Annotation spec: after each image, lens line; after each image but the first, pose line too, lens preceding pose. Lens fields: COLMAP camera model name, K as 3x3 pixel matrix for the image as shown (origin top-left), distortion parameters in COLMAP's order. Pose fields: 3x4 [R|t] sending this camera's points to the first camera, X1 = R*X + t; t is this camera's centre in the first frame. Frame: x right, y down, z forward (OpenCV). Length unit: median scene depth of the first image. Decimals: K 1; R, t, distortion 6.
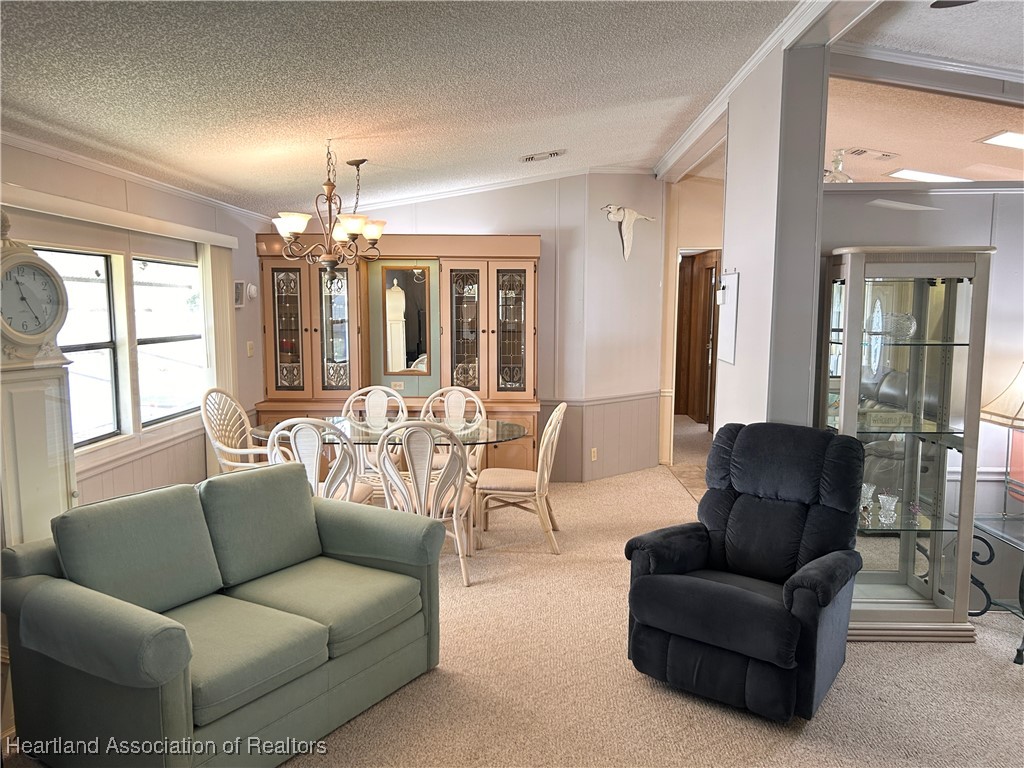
lens RADIAL K [[777.3, 0, 510.2], [0, 777.3, 385.6], [0, 0, 1]] dist [0.026462, -0.018274]
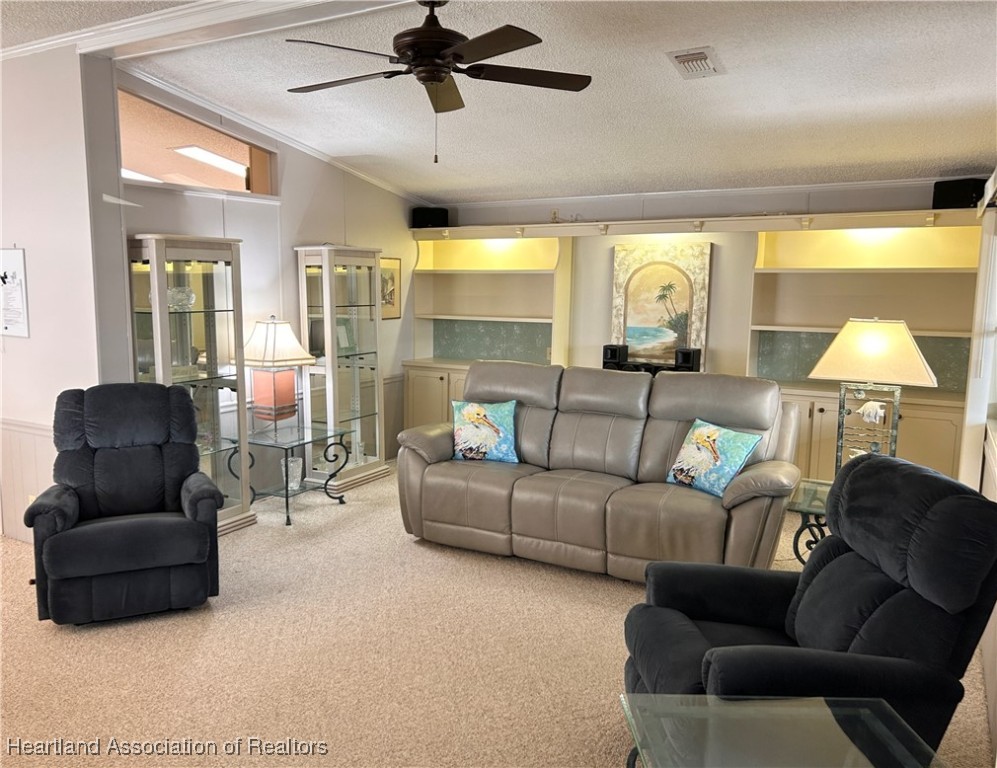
lens RADIAL K [[779.5, 0, 497.4], [0, 779.5, 386.0], [0, 0, 1]] dist [-0.004454, -0.002563]
pose [[0.457385, -0.116295, 0.881632, -0.404120], [0.082038, 0.992702, 0.088385, -0.003661], [-0.885477, 0.031901, 0.463587, -0.035879]]
